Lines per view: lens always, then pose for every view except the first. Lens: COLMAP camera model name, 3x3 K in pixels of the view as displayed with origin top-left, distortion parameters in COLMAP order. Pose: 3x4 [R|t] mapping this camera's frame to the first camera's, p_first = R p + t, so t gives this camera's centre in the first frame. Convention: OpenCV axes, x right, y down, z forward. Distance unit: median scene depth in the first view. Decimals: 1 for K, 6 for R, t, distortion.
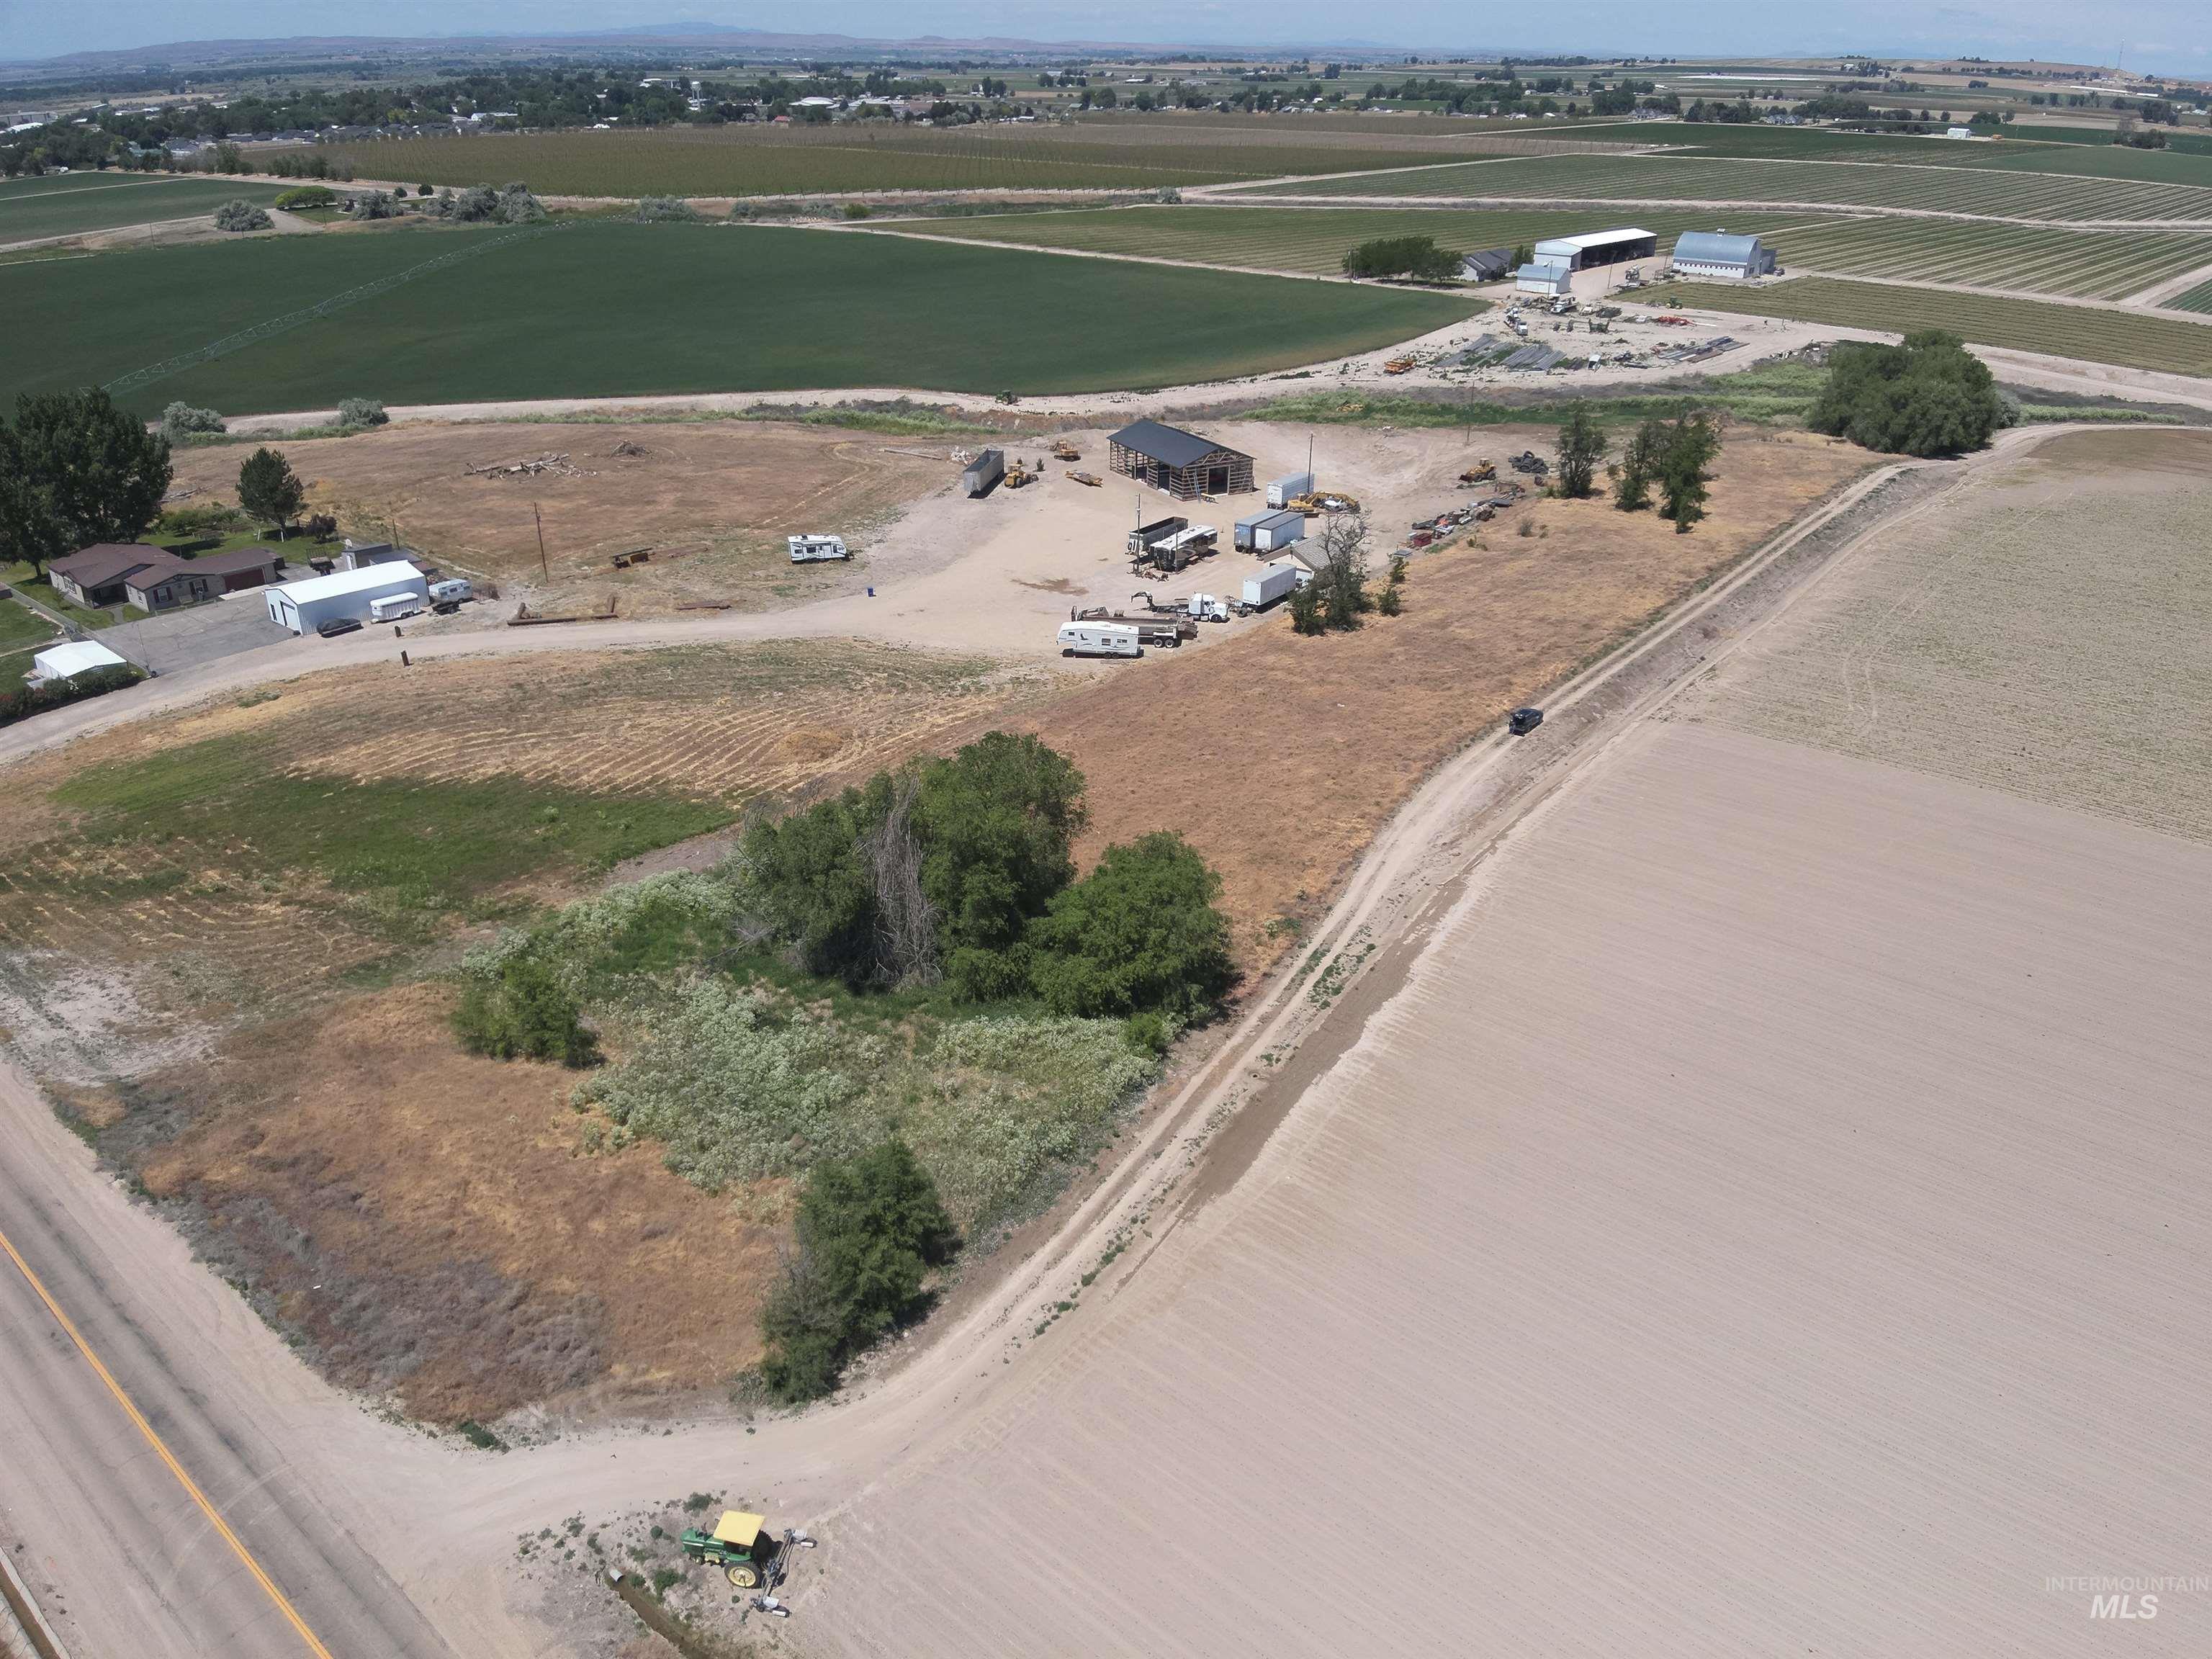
lens RADIAL K [[1599.9, 0, 1120.2], [0, 1599.9, 826.7], [0, 0, 1]] dist [0.108411, -0.201340]
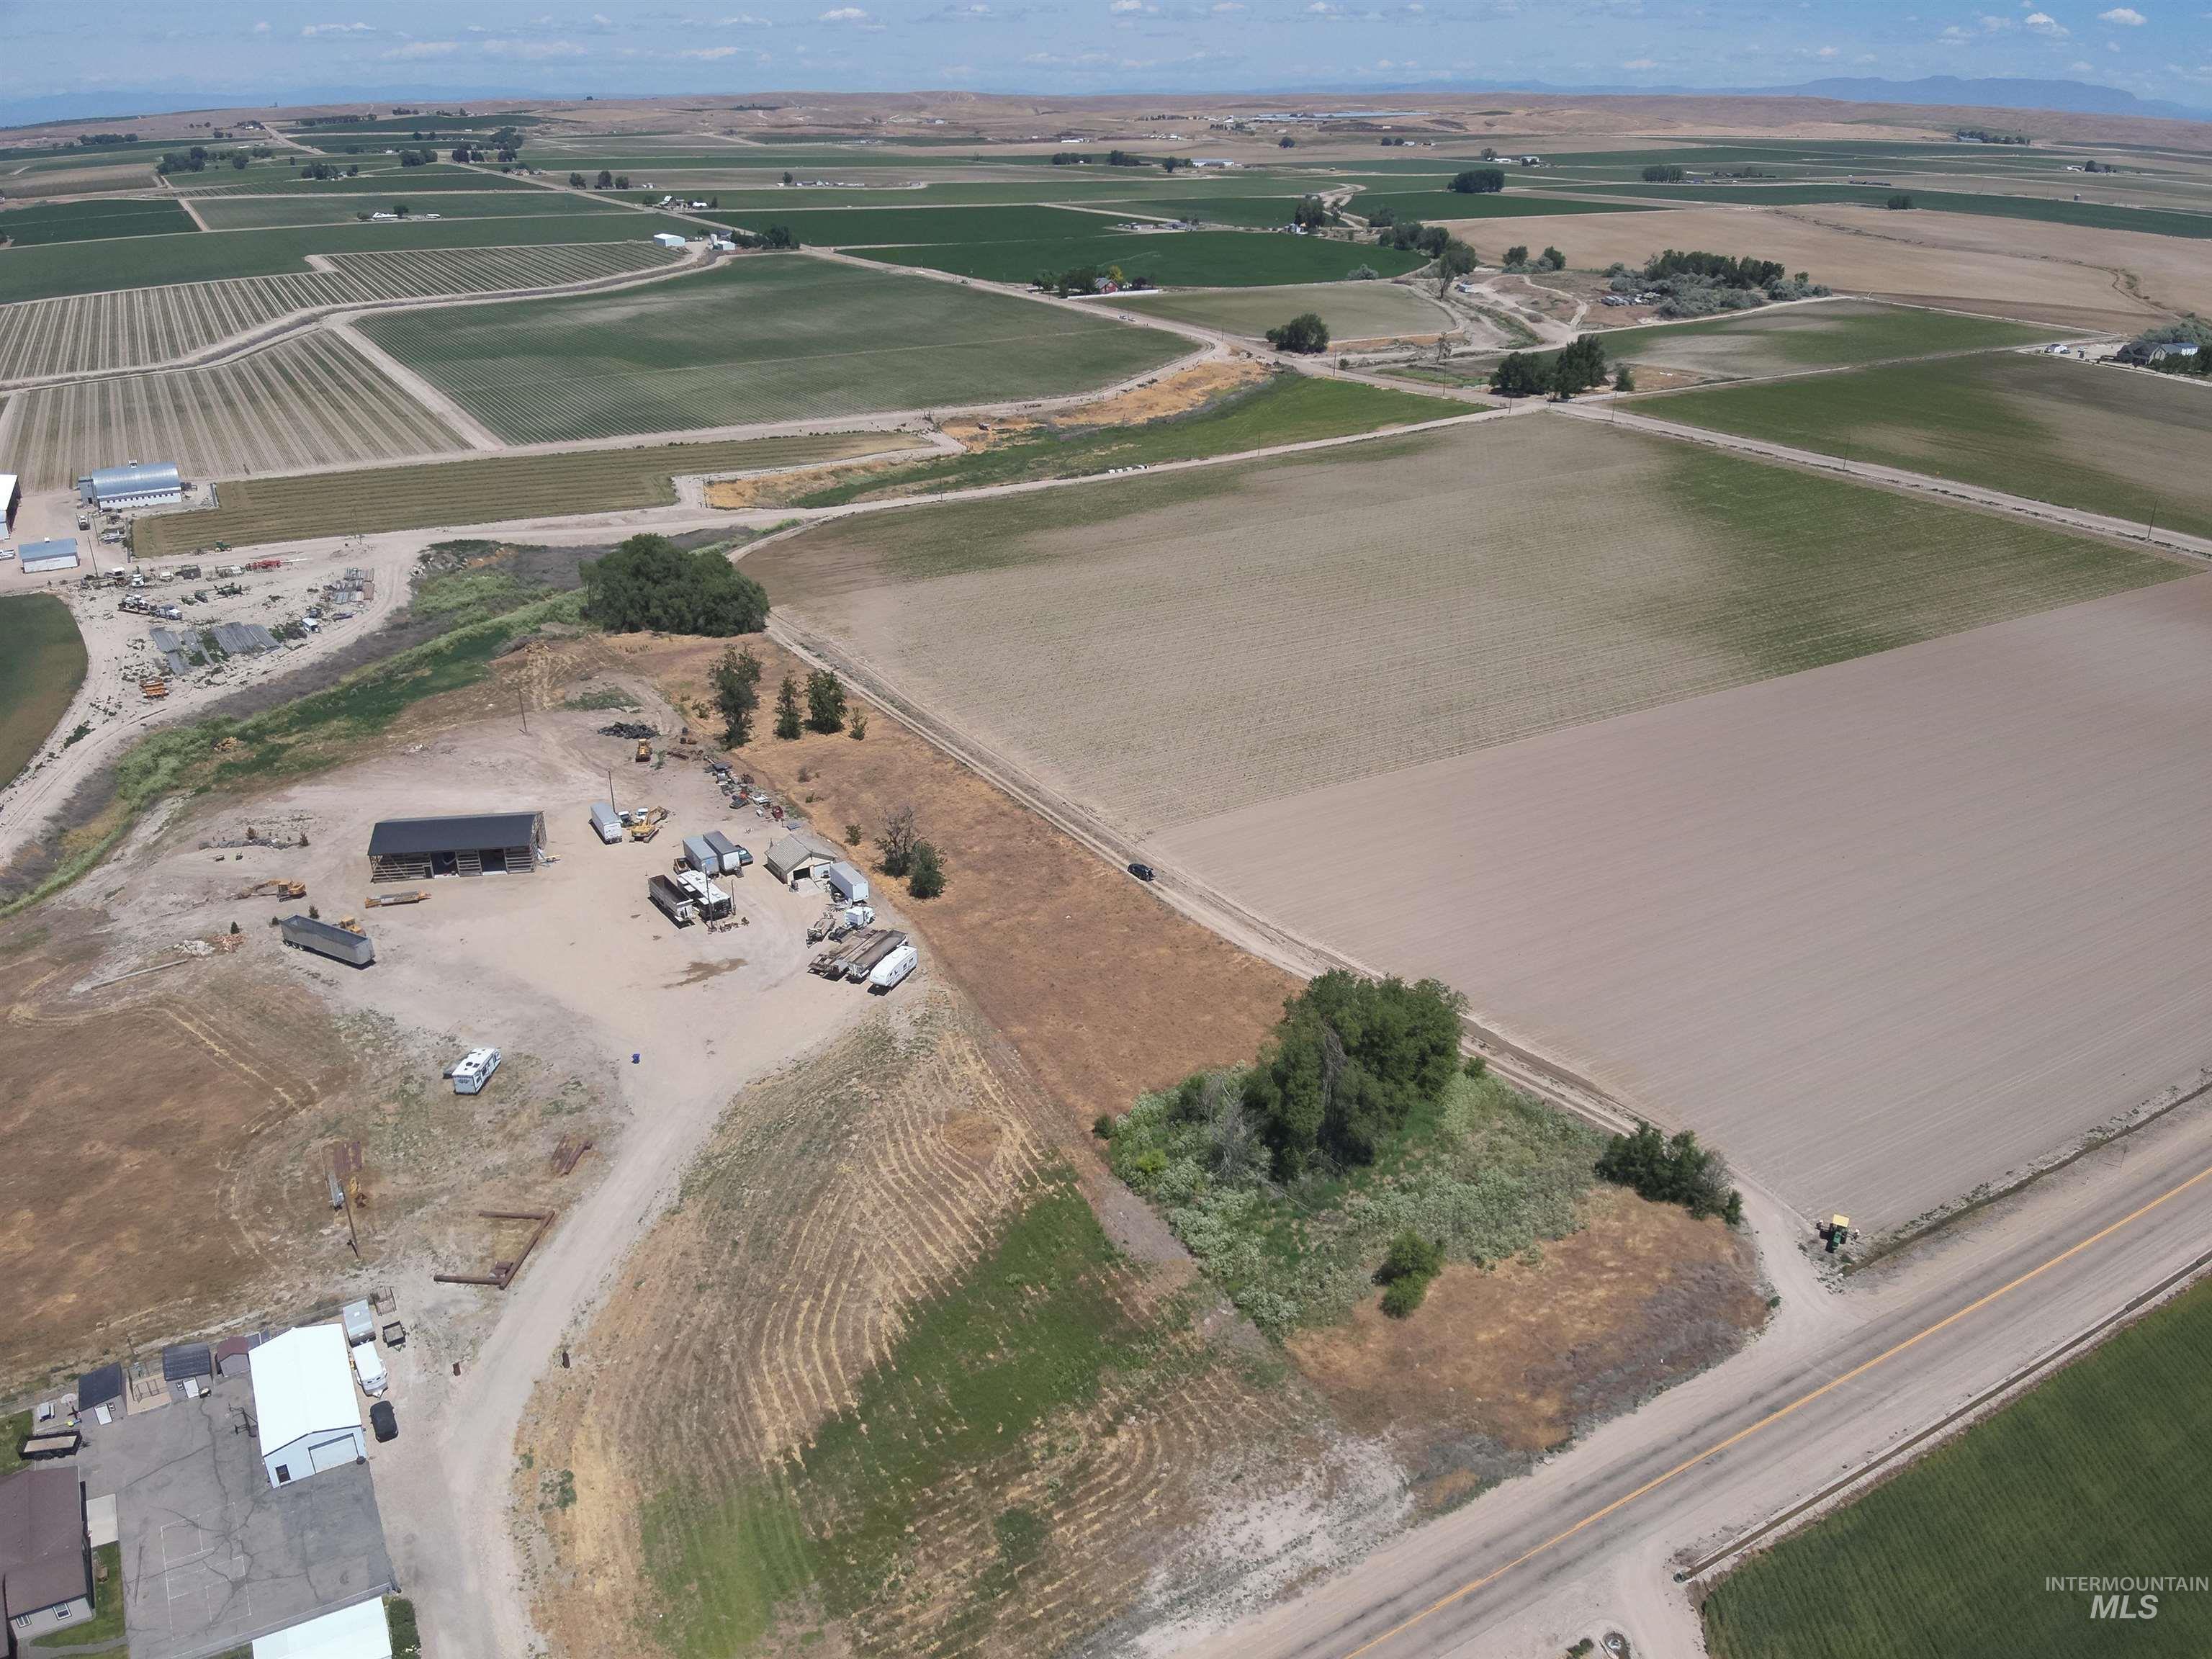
lens RADIAL K [[1605.5, 0, 1116.7], [0, 1605.5, 808.8], [0, 0, 1]] dist [0.129140, -0.243082]
pose [[0.331156, -0.383422, 0.862162, -0.958486], [0.406197, 0.882647, 0.236512, -0.441289], [-0.851669, 0.271885, 0.448039, 0.254530]]
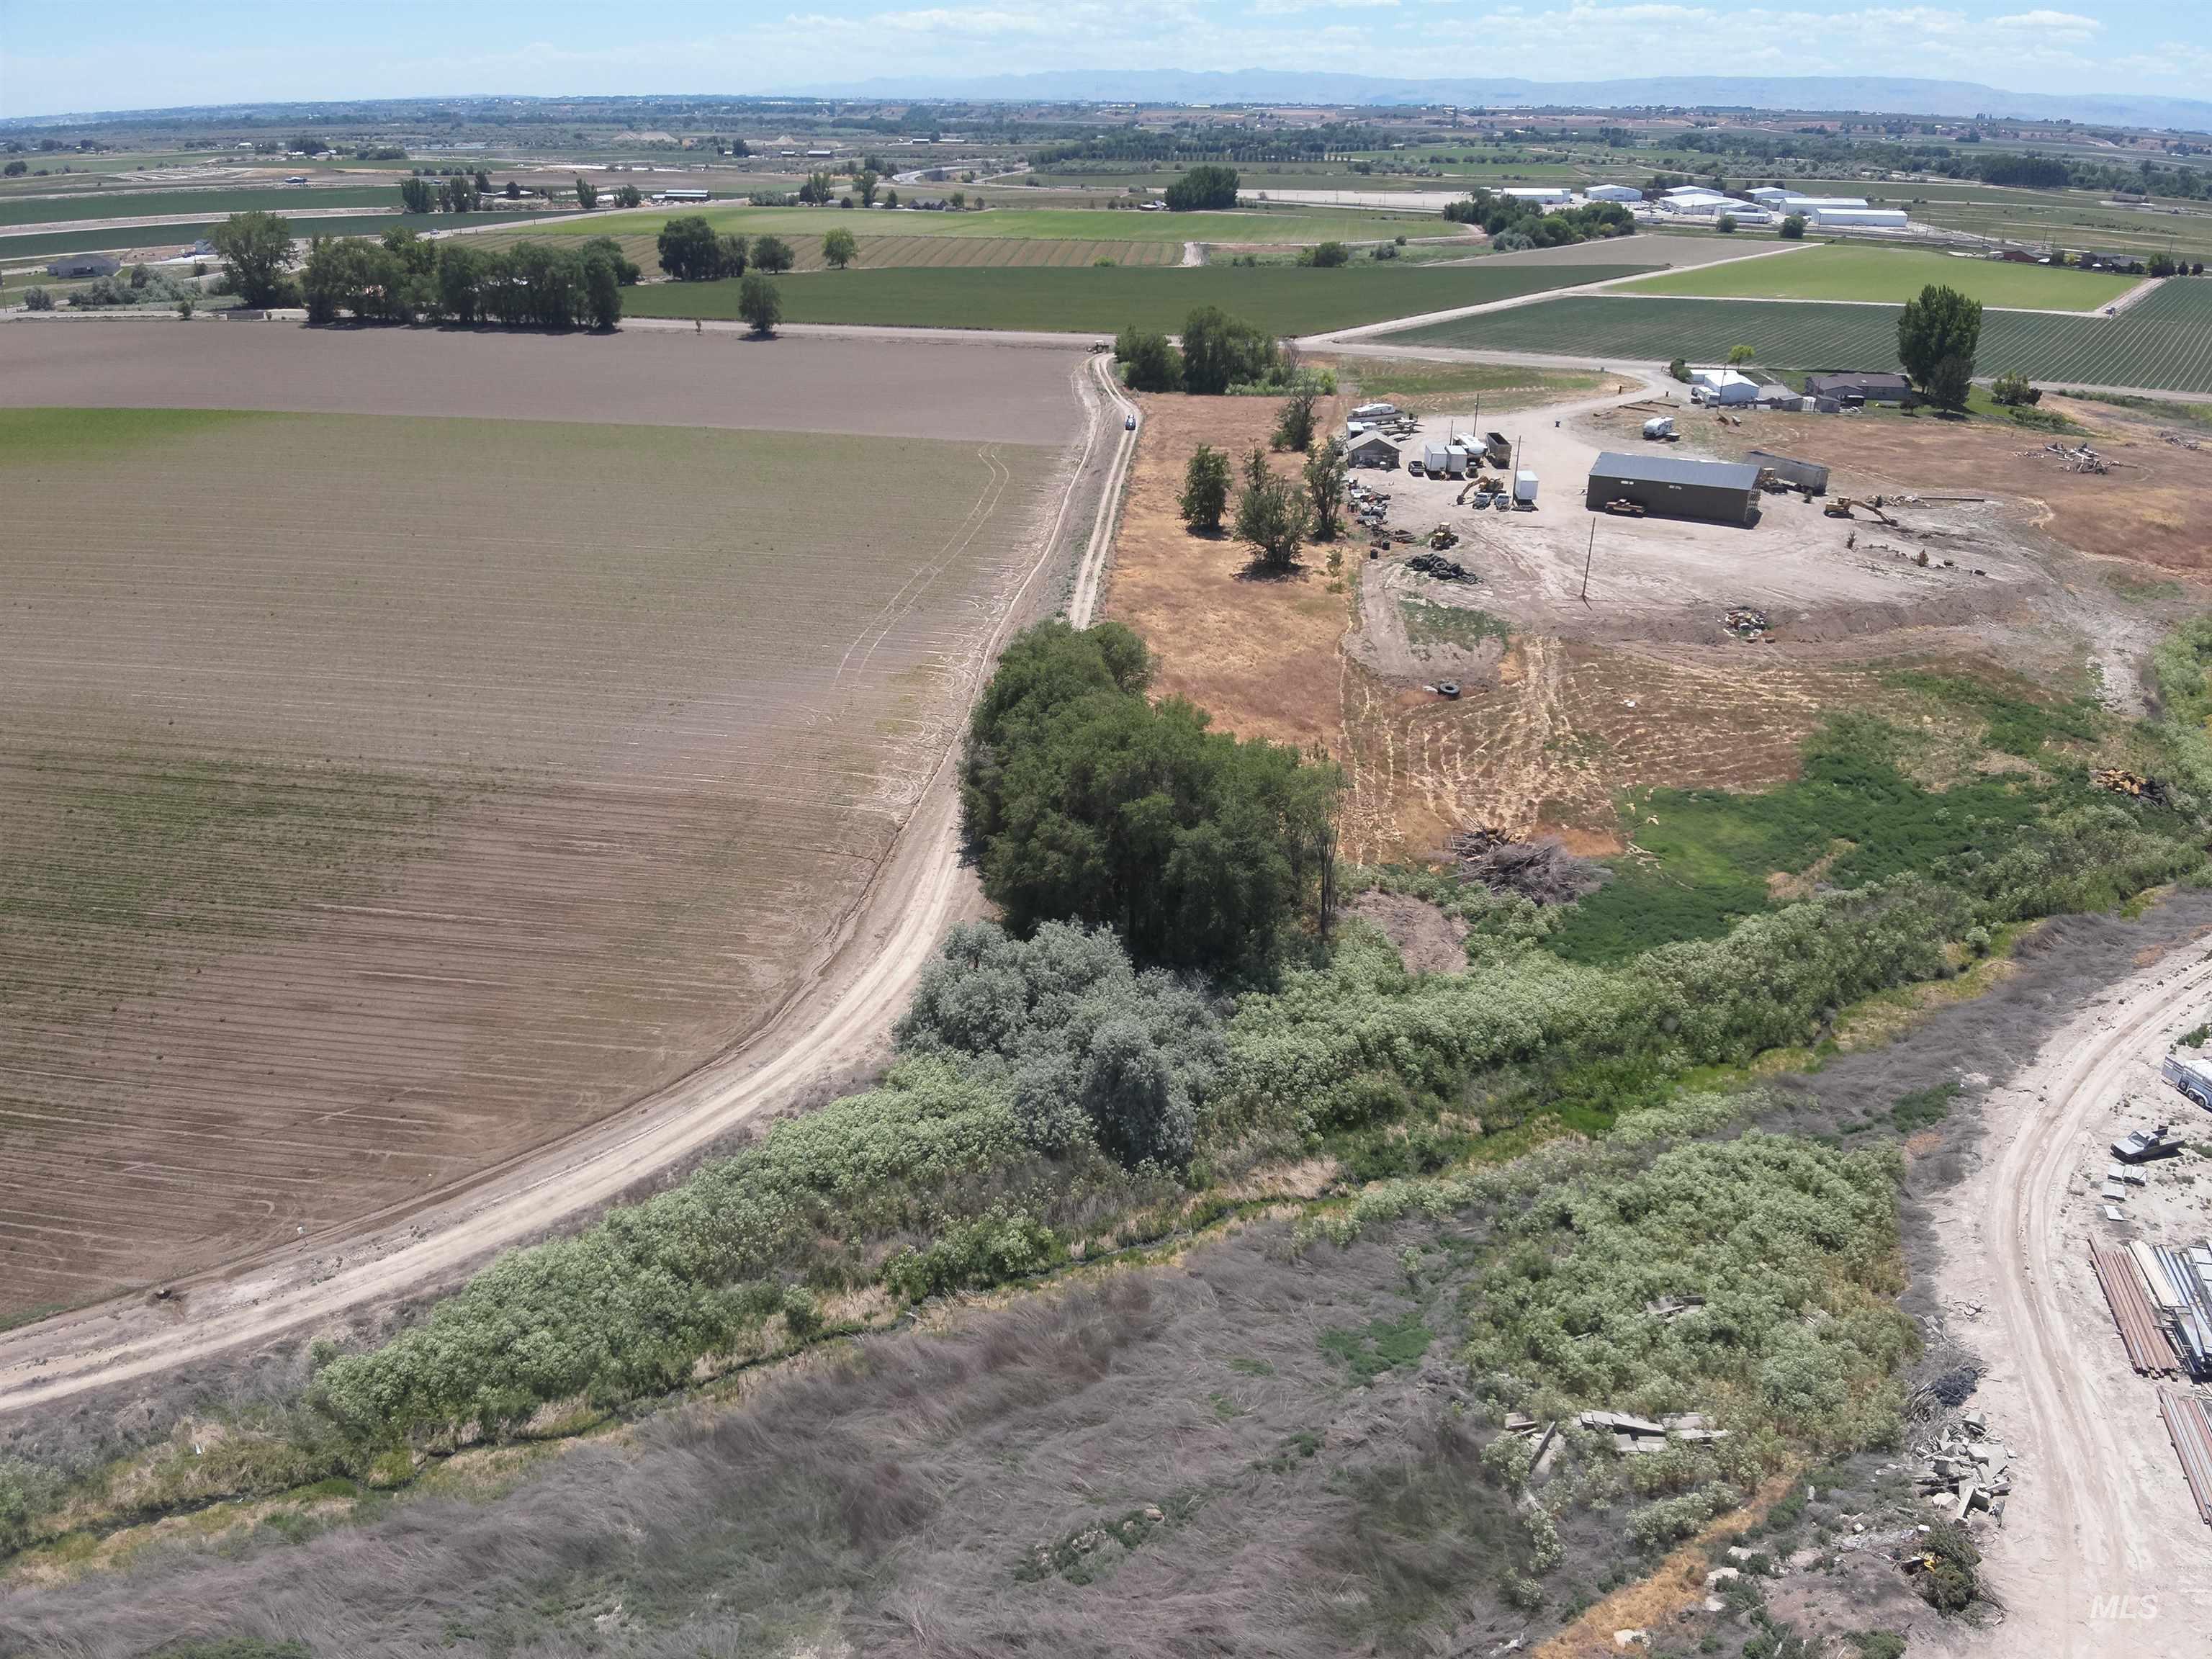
lens RADIAL K [[1599.9, 0, 1120.2], [0, 1599.9, 826.7], [0, 0, 1]] dist [0.108411, -0.201340]
pose [[-0.829647, 0.213912, -0.515682, 1.197524], [-0.254196, 0.677648, 0.690056, -0.938996], [0.497062, 0.703587, -0.507833, 2.030082]]
